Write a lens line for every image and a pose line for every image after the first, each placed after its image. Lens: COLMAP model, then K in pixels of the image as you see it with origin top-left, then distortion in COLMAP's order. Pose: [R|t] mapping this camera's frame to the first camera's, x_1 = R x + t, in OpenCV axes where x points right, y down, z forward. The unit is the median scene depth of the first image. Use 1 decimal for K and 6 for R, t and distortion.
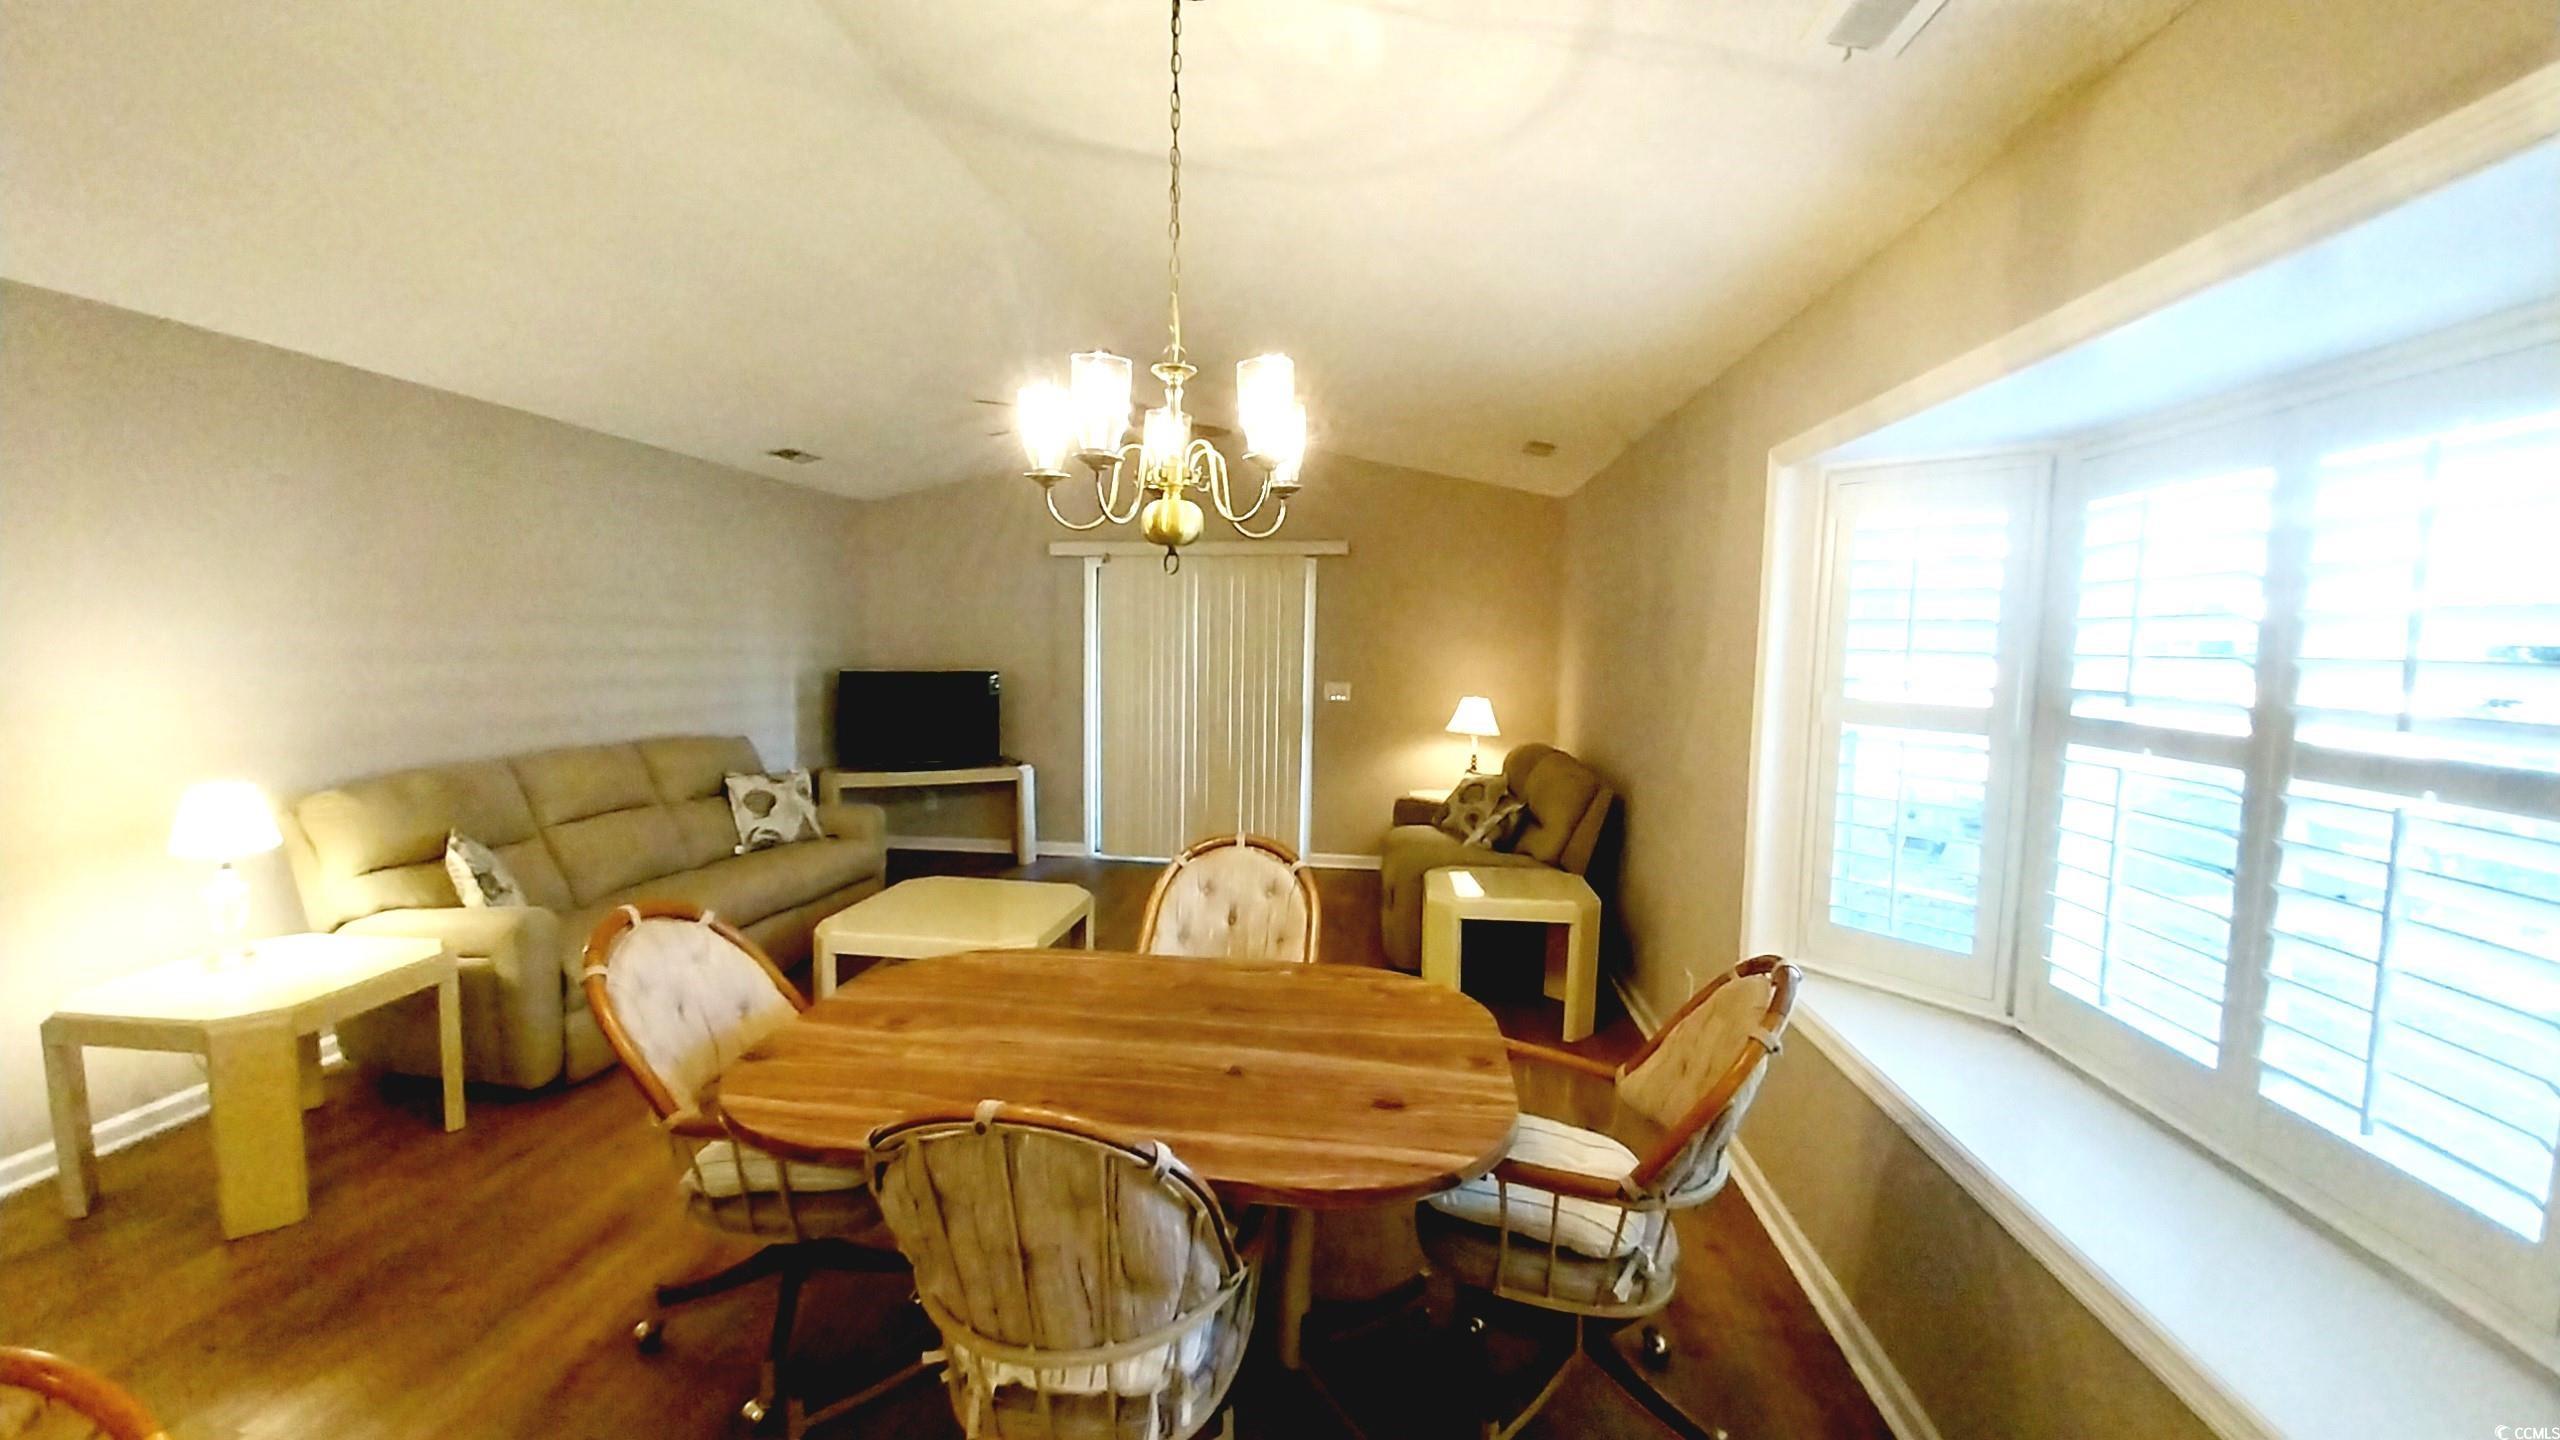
lens RADIAL K [[1014.6, 0, 1272.8], [0, 1014.6, 726.3], [0, 0, 1]] dist [0.008278, 0.000071]
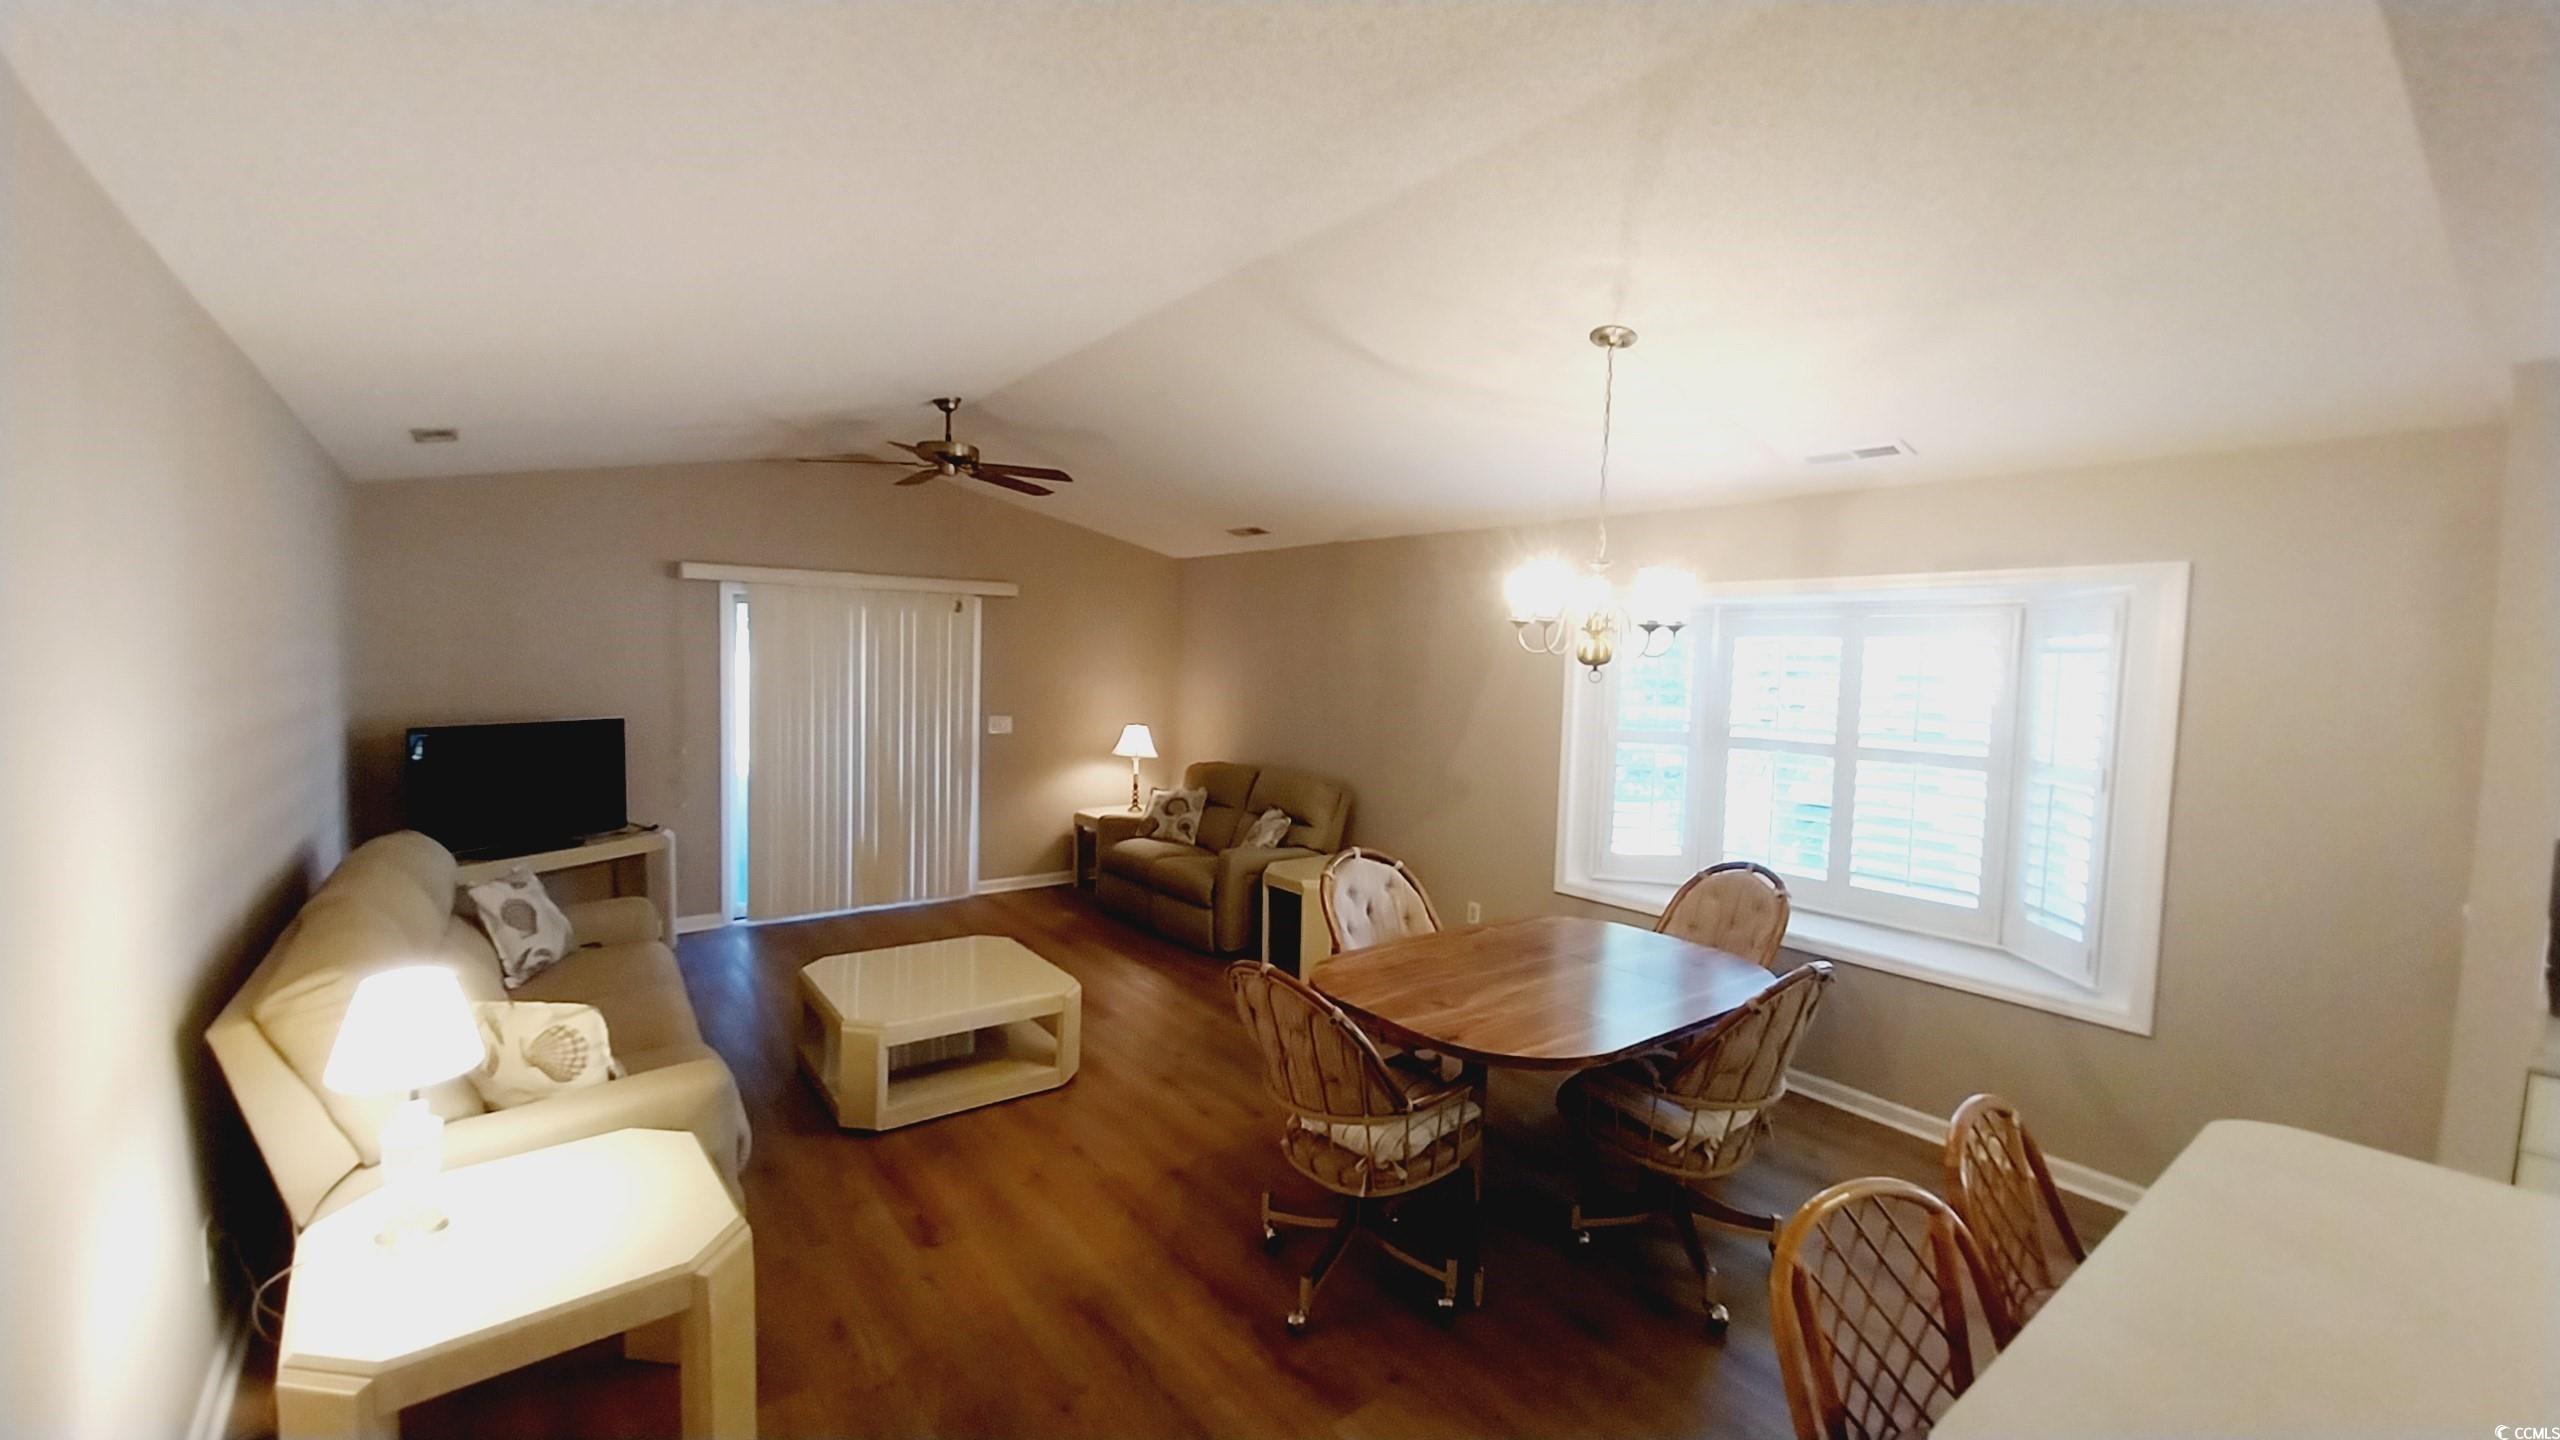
lens RADIAL K [[1014.6, 0, 1272.8], [0, 1014.6, 726.3], [0, 0, 1]] dist [0.008278, 0.000071]
pose [[0.707419, -0.047649, 0.705187, -0.696395], [0.047270, 0.998681, 0.020060, -0.058947], [-0.705212, 0.019144, 0.708738, 0.078612]]
